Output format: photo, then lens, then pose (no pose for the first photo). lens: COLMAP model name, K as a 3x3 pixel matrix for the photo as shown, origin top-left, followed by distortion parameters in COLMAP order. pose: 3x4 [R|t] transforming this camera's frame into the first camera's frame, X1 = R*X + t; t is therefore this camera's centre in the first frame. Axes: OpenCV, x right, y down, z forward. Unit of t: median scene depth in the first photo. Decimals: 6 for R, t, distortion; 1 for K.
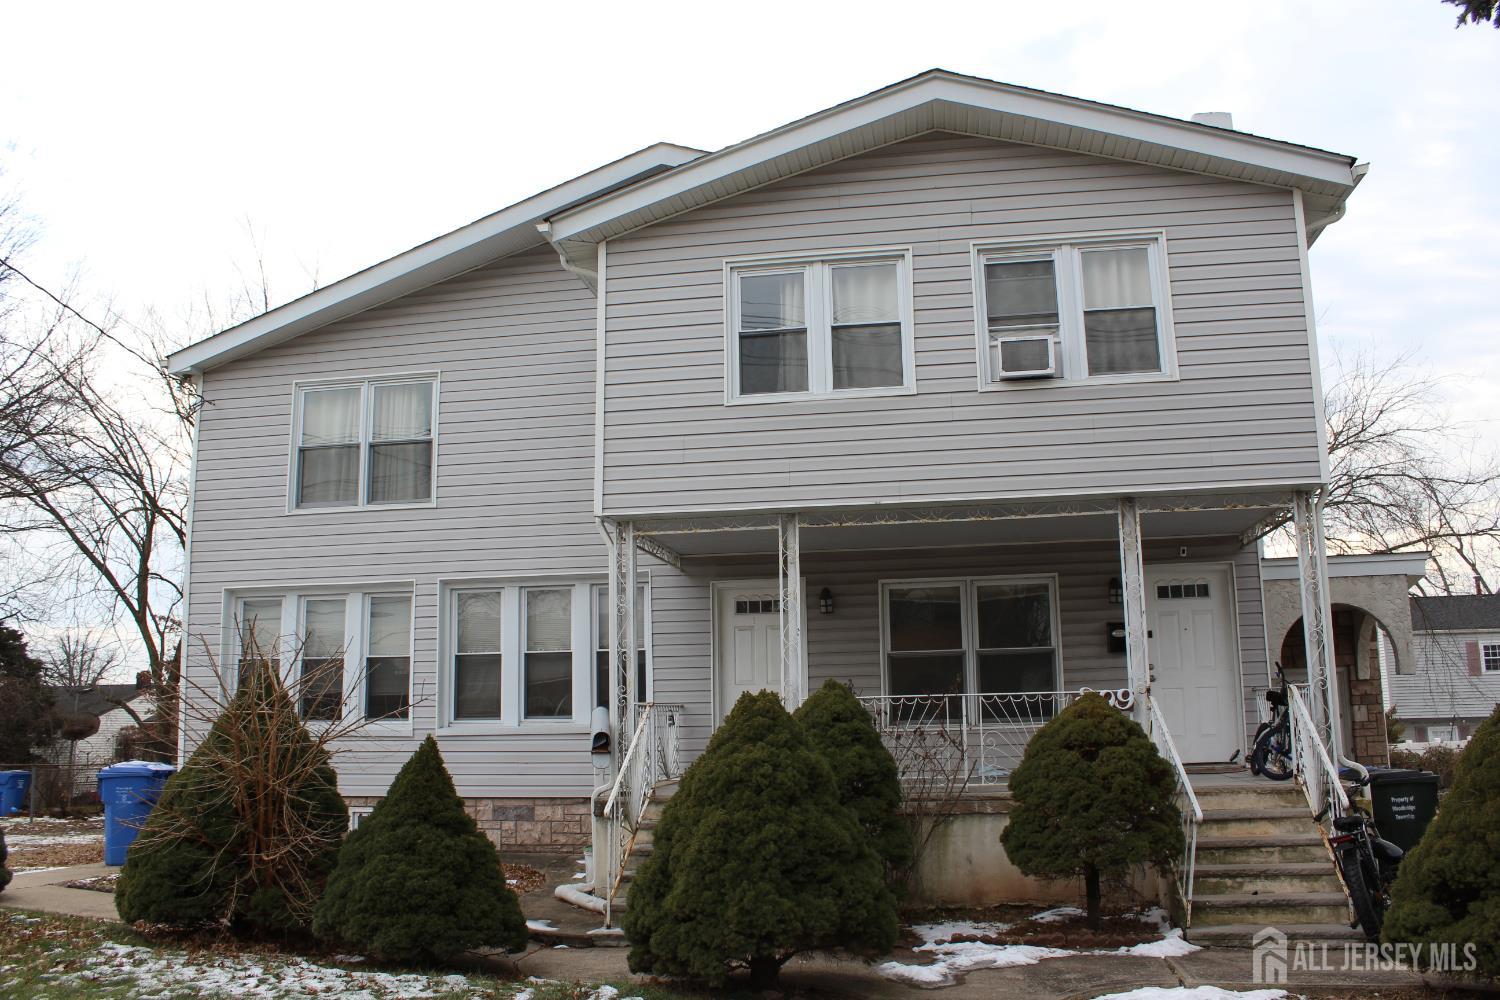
lens RADIAL K [[1255.8, 0, 755.2], [0, 1255.8, 496.0], [0, 0, 1]] dist [-0.164351, 0.148931]
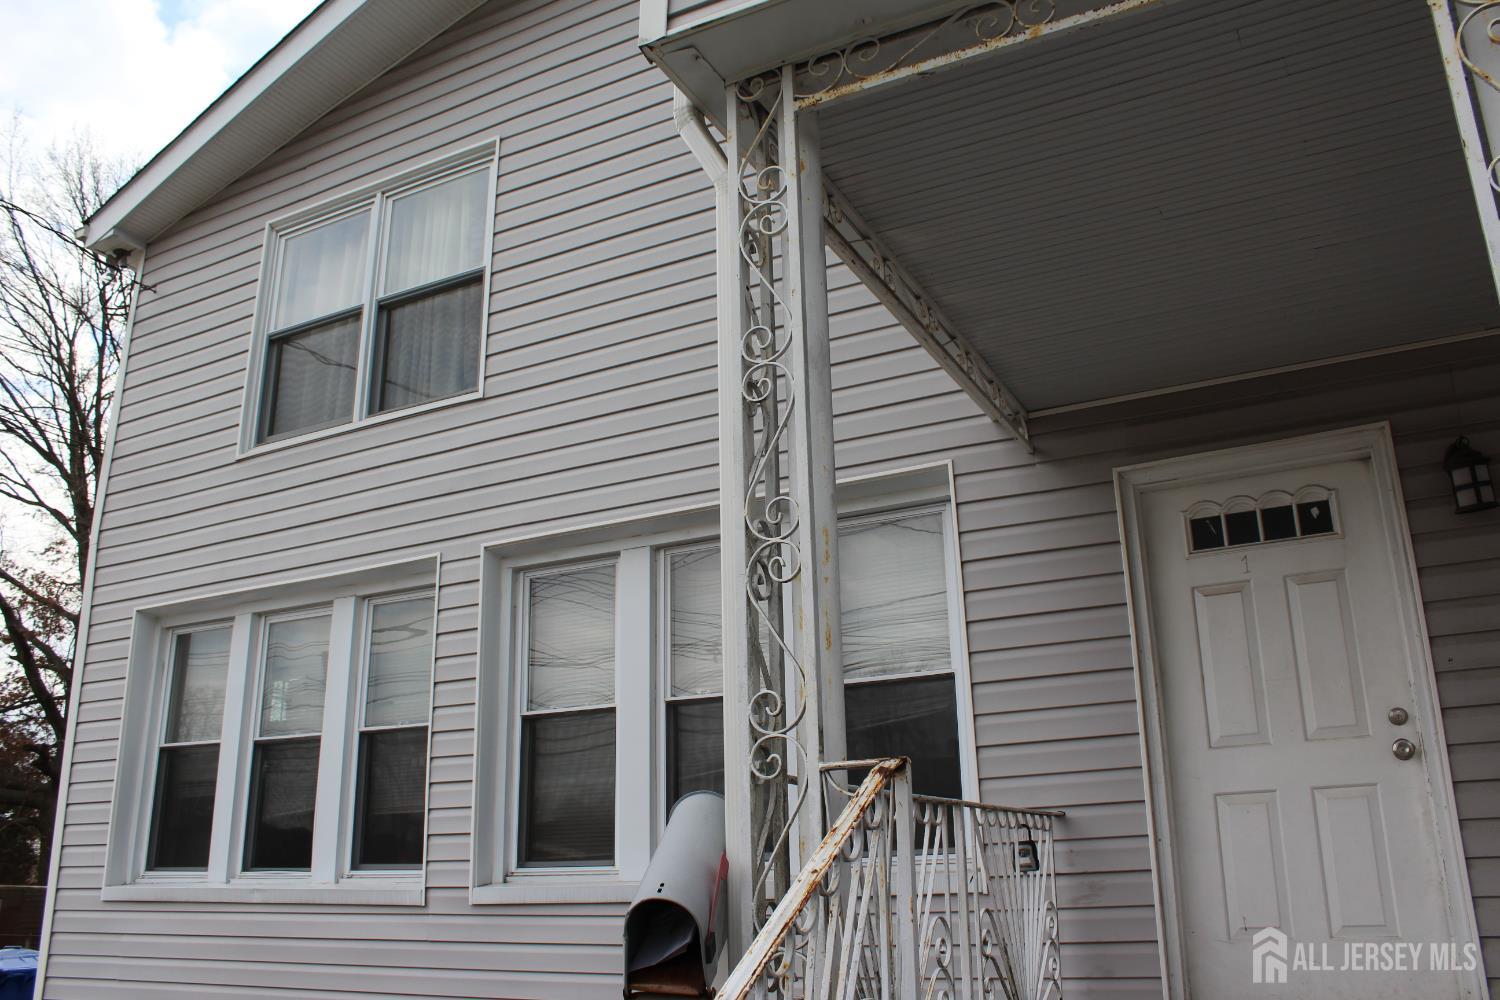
lens RADIAL K [[1255.8, 0, 755.2], [0, 1255.8, 496.0], [0, 0, 1]] dist [-0.164351, 0.148931]
pose [[0.951936, -0.093750, -0.291596, -0.029662], [0.058668, 0.990189, -0.126825, 0.113413], [0.300625, 0.103622, 0.948096, 0.610290]]
